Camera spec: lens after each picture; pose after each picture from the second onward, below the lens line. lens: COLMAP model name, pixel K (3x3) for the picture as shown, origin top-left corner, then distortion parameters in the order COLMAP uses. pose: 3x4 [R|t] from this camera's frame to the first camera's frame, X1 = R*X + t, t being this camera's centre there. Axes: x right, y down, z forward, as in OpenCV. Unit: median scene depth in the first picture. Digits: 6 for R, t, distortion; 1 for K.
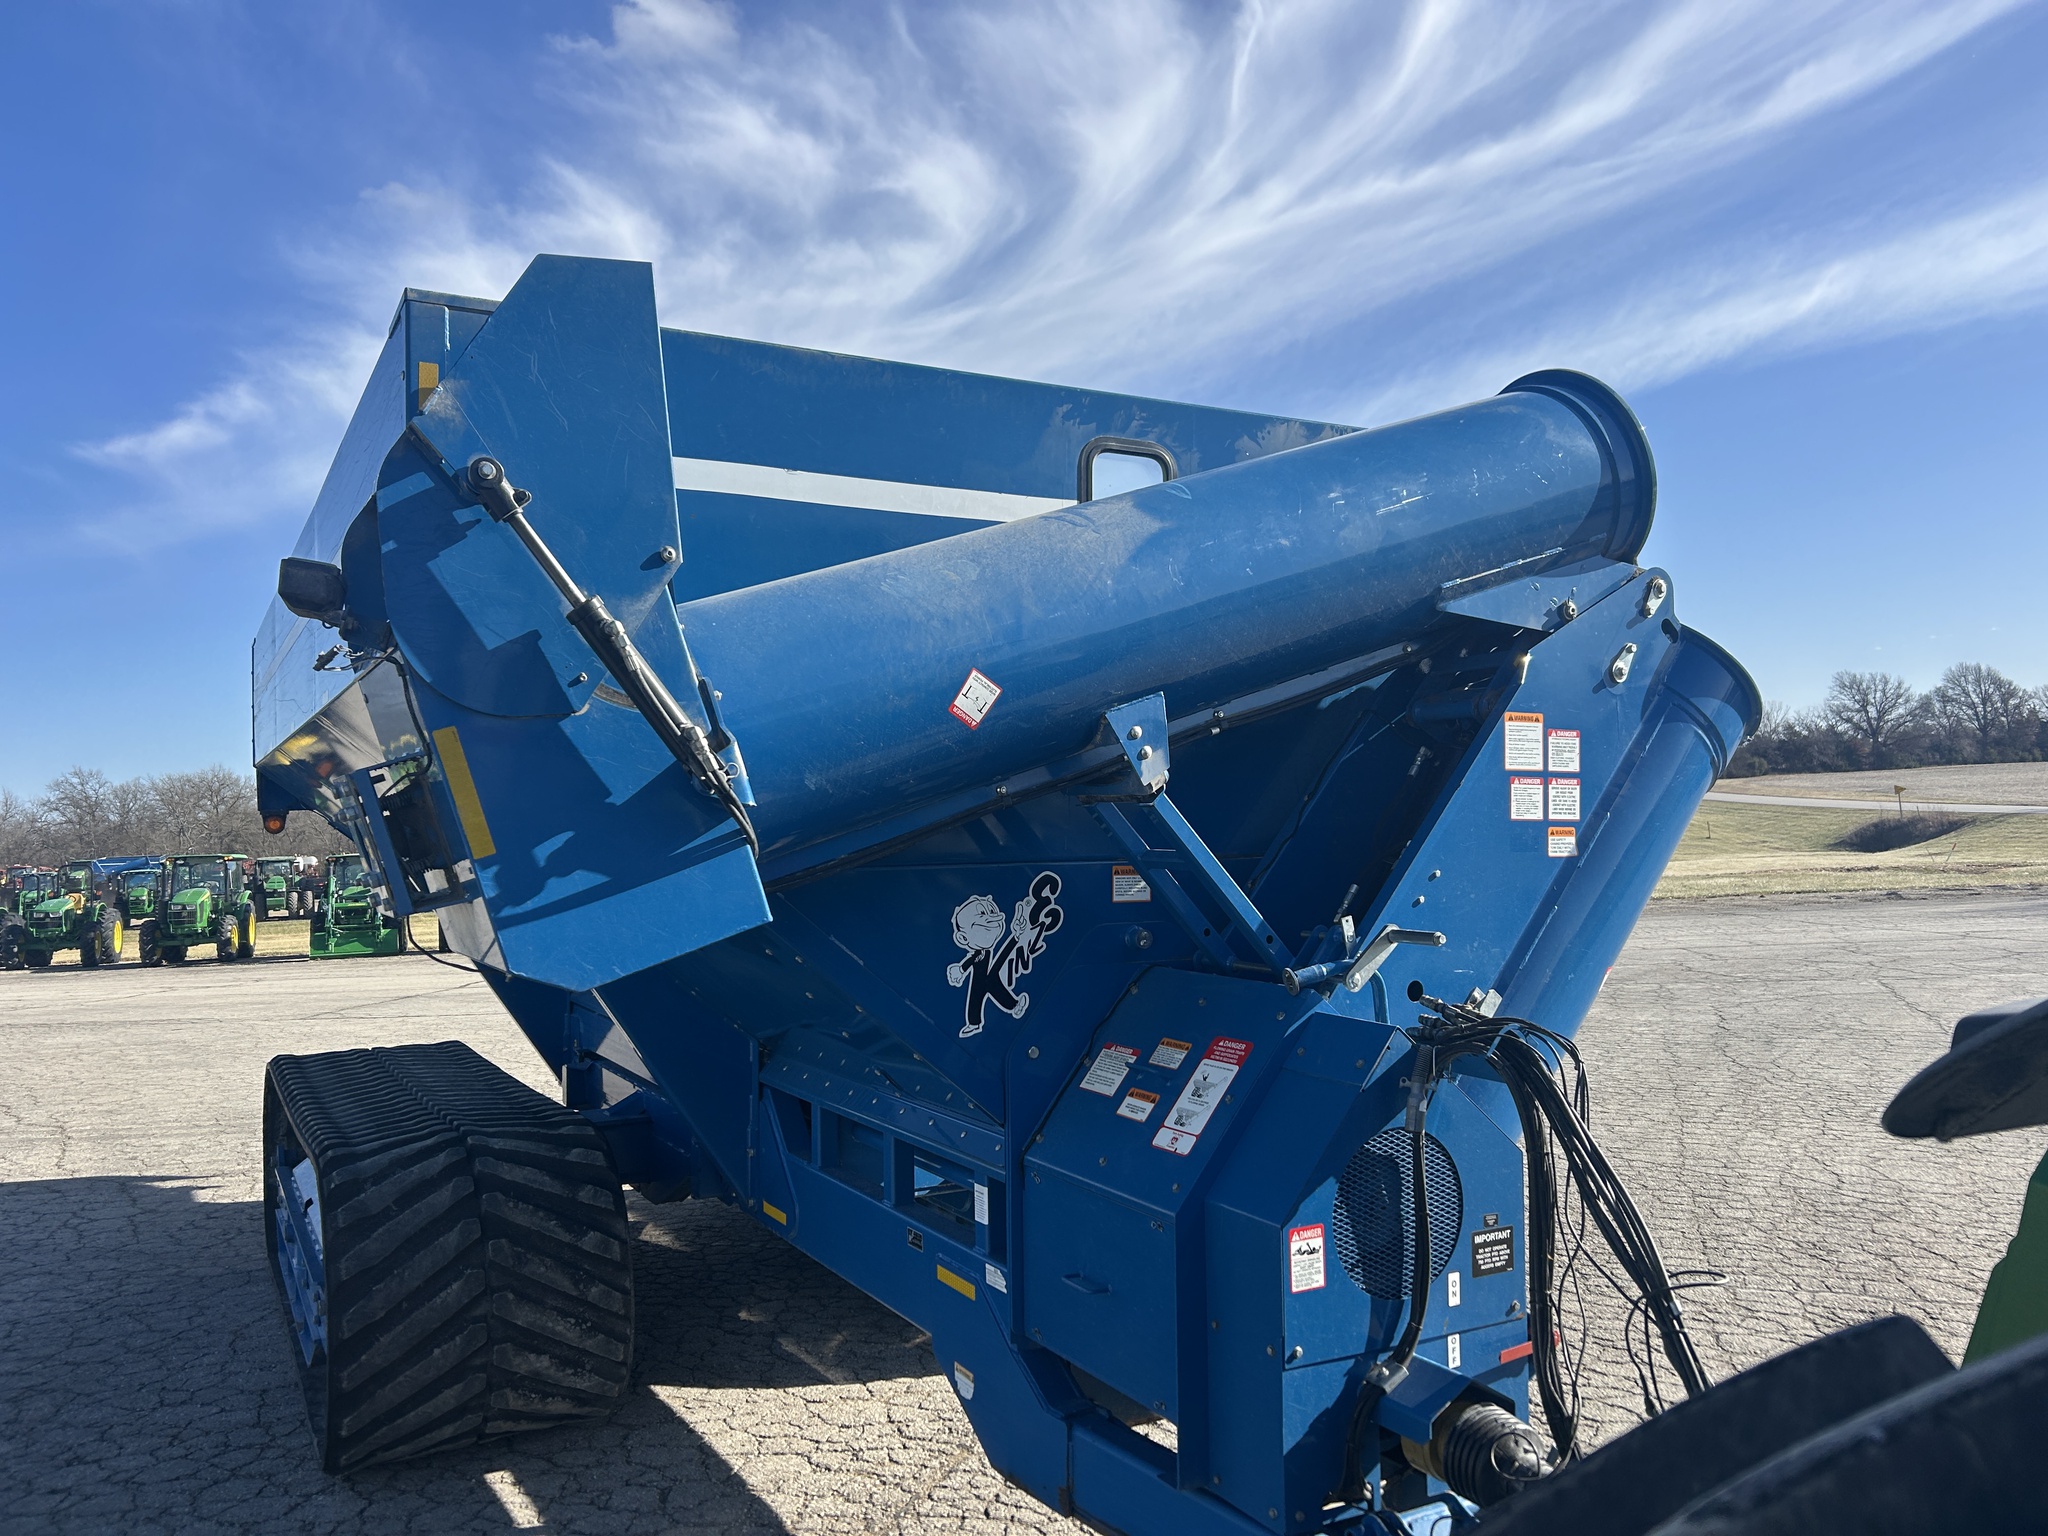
lens RADIAL K [[1566.0, 0, 1010.9], [0, 1566.0, 782.1], [0, 0, 1]] dist [0.059945, -0.069876]
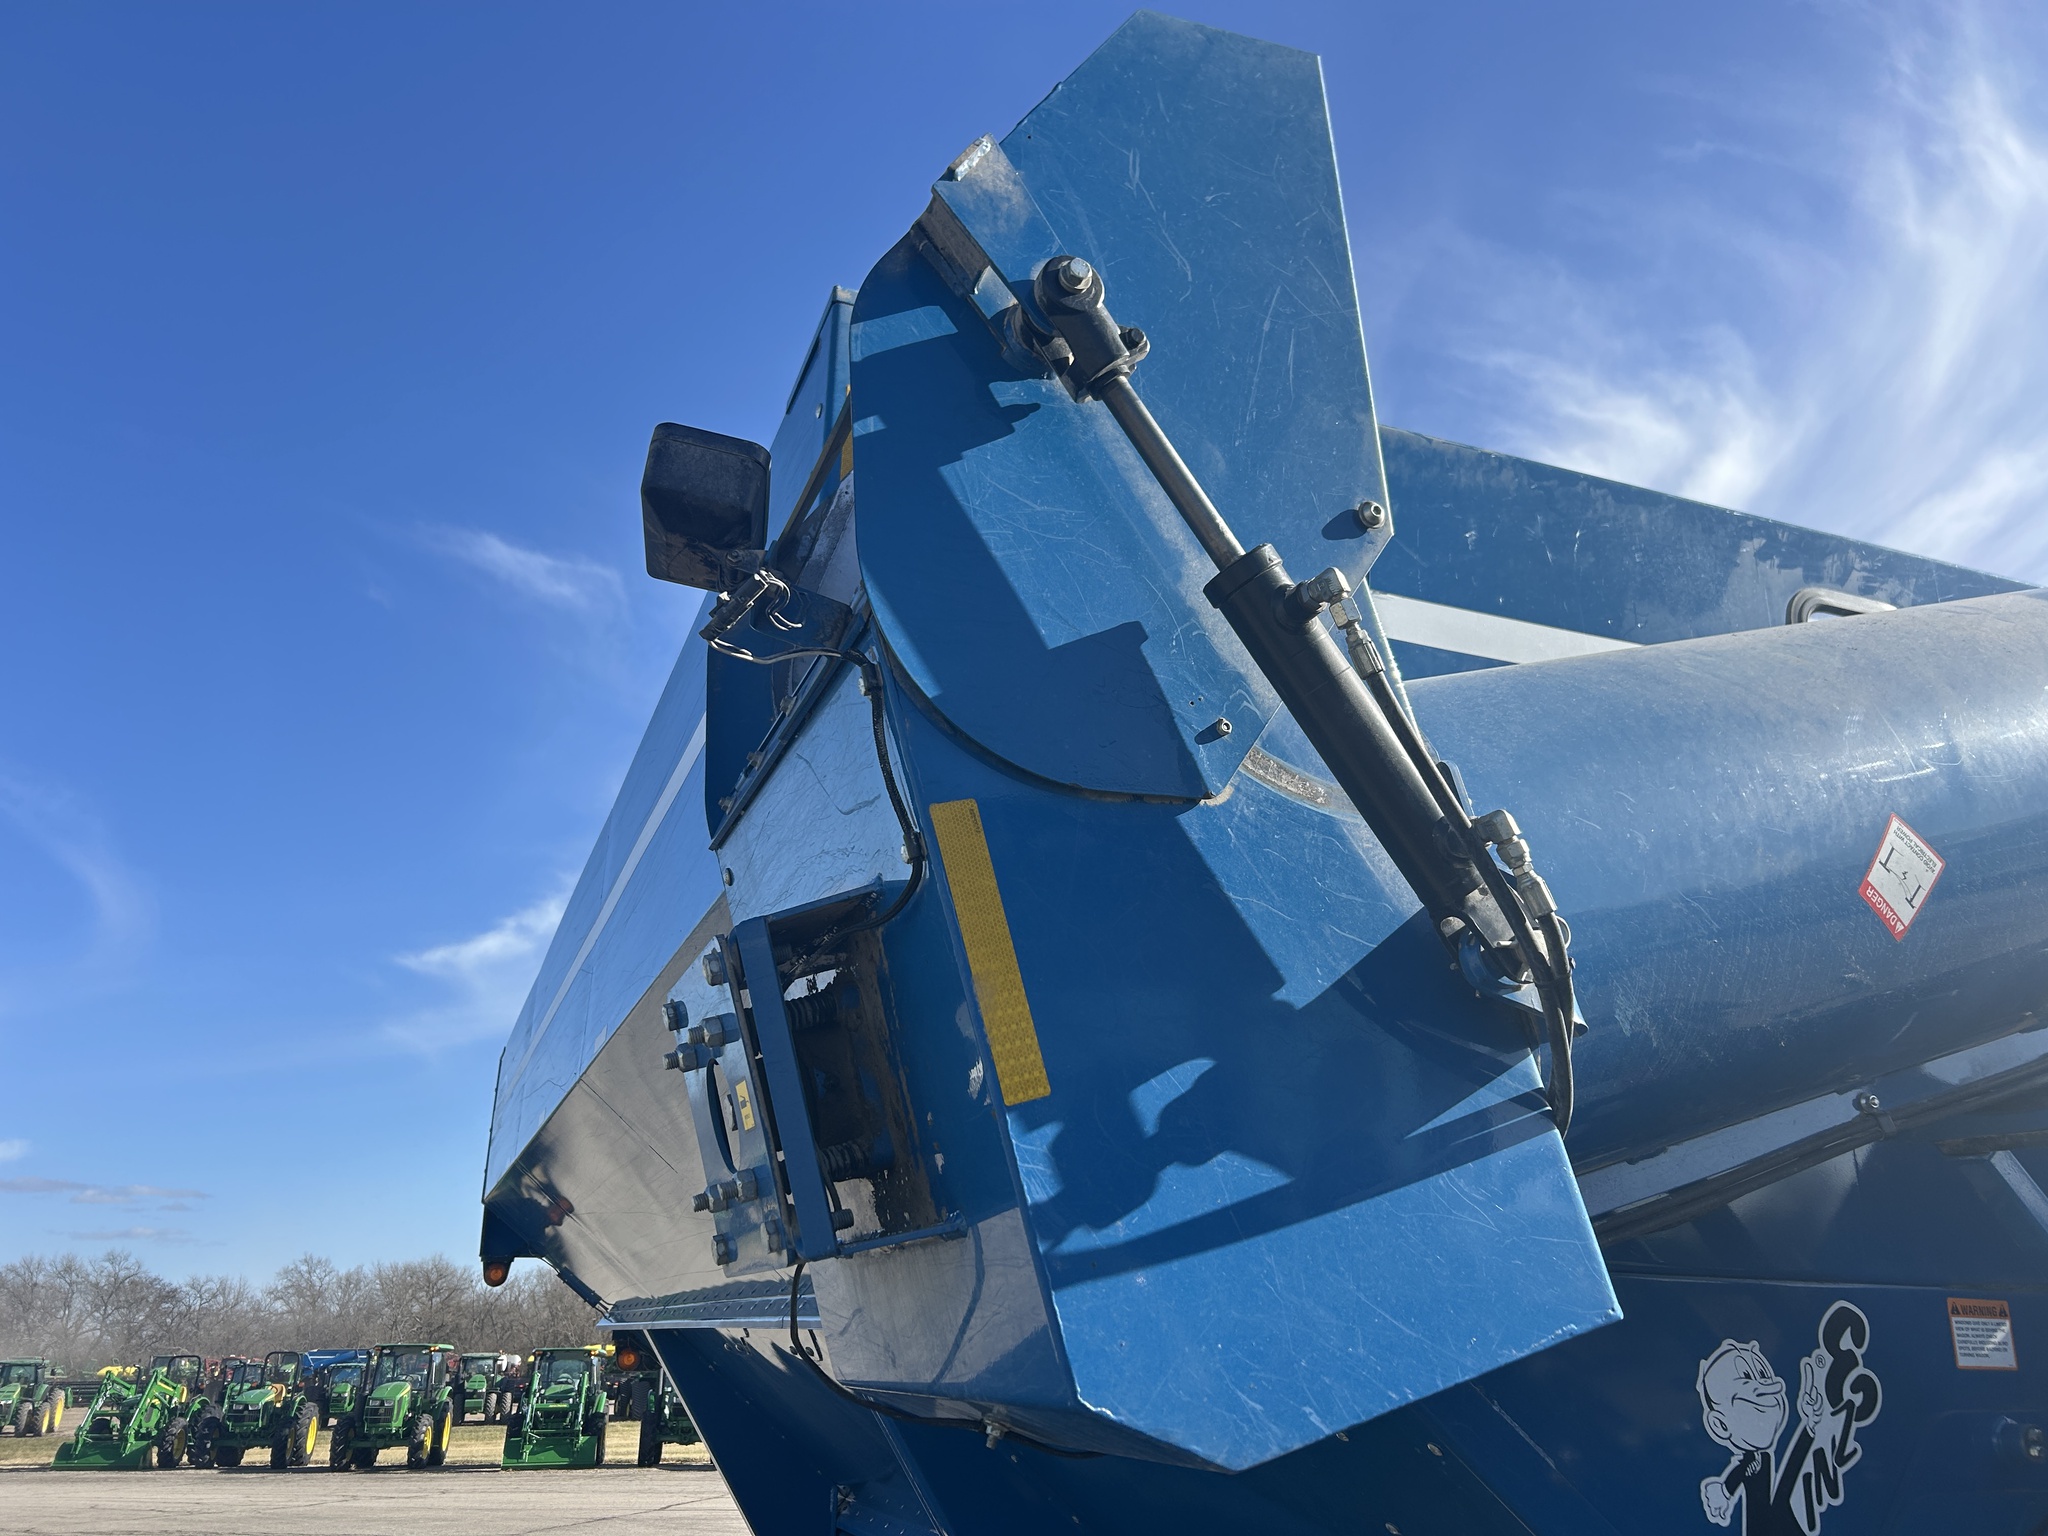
lens RADIAL K [[1471.8, 0, 985.4], [0, 1471.8, 775.2], [0, 0, 1]] dist [0.051259, -0.053115]
pose [[0.991395, -0.016156, -0.129902, -0.050999], [-0.028853, 0.940980, -0.337230, 0.017227], [0.127684, 0.338076, 0.932417, 0.104944]]
